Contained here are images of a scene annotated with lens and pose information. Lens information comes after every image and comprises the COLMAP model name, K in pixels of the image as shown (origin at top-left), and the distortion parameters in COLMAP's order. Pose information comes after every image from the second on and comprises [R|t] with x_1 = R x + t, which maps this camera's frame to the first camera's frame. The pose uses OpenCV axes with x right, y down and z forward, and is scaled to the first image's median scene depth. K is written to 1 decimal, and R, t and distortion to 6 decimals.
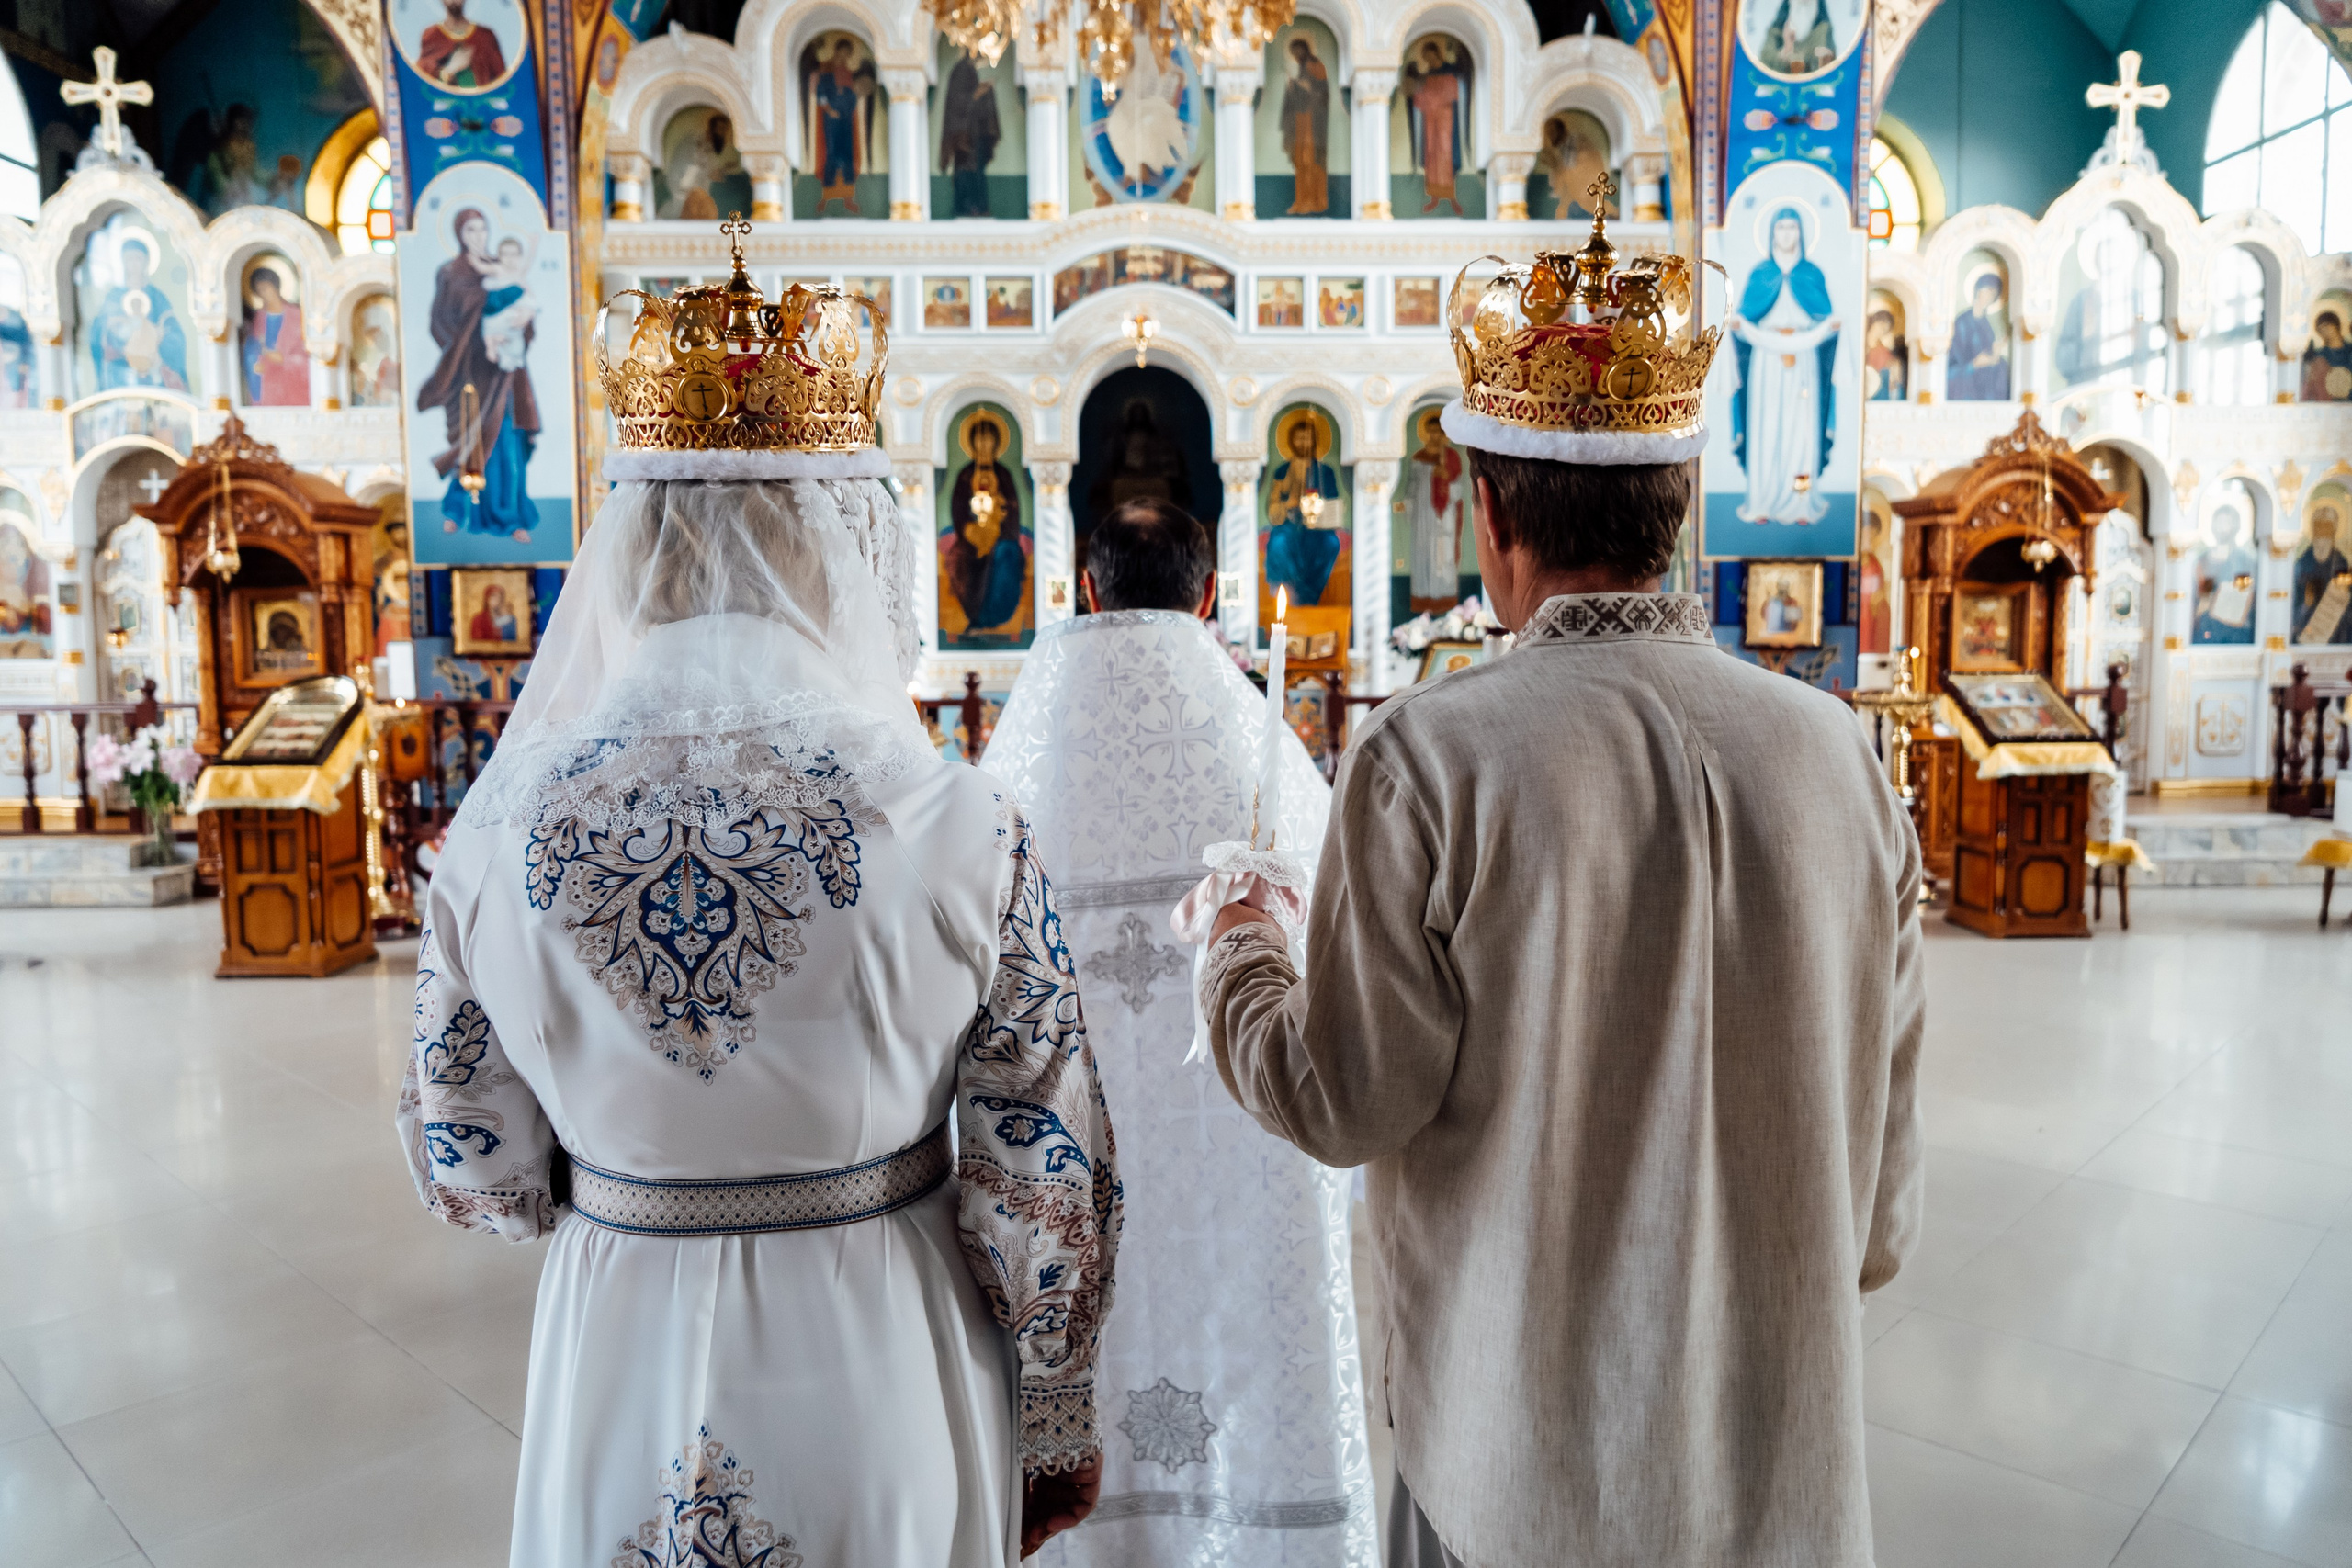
lens RADIAL K [[1658.7, 0, 1176.0], [0, 1658.7, 784.0], [0, 0, 1]] dist [0.010285, 0.004544]
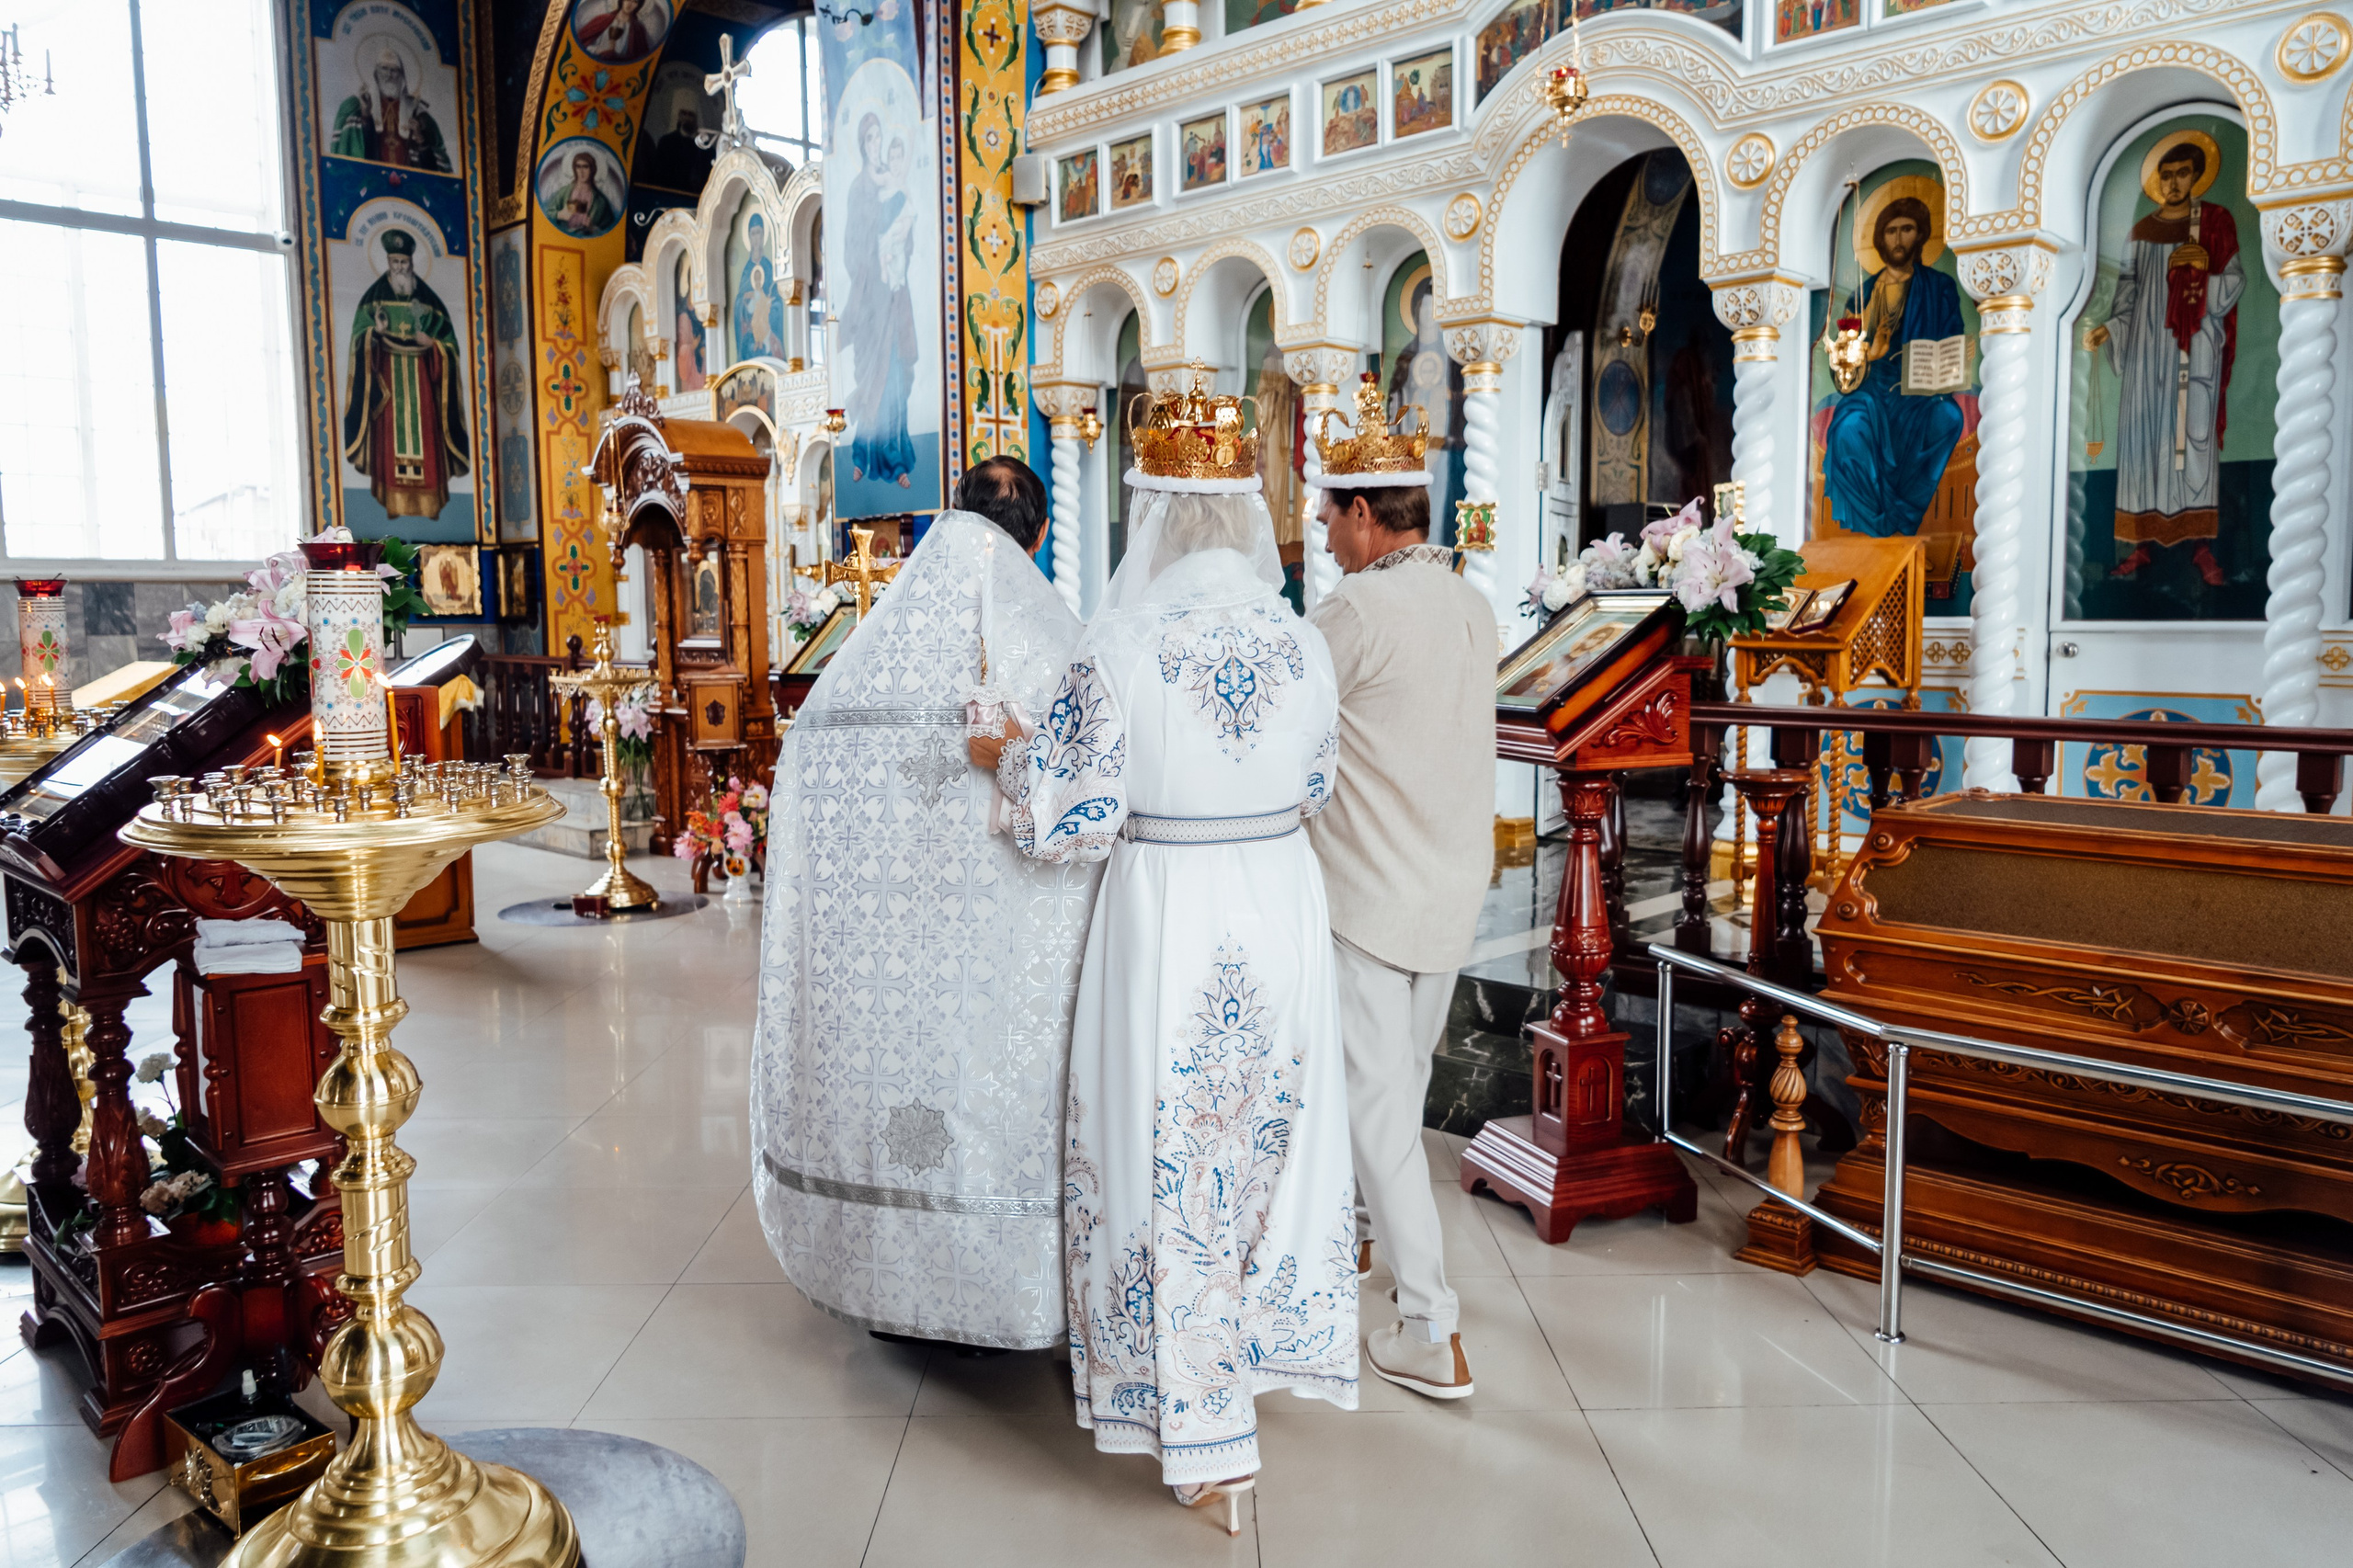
lens RADIAL K [[1659.5, 0, 1176.5], [0, 1659.5, 784.0], [0, 0, 1]] dist [0.010285, 0.004544]
pose [[0.718843, 0.072956, -0.691334, 0.311277], [-0.064077, 0.997198, 0.038606, -0.031965], [0.692214, 0.016547, 0.721503, 0.452132]]
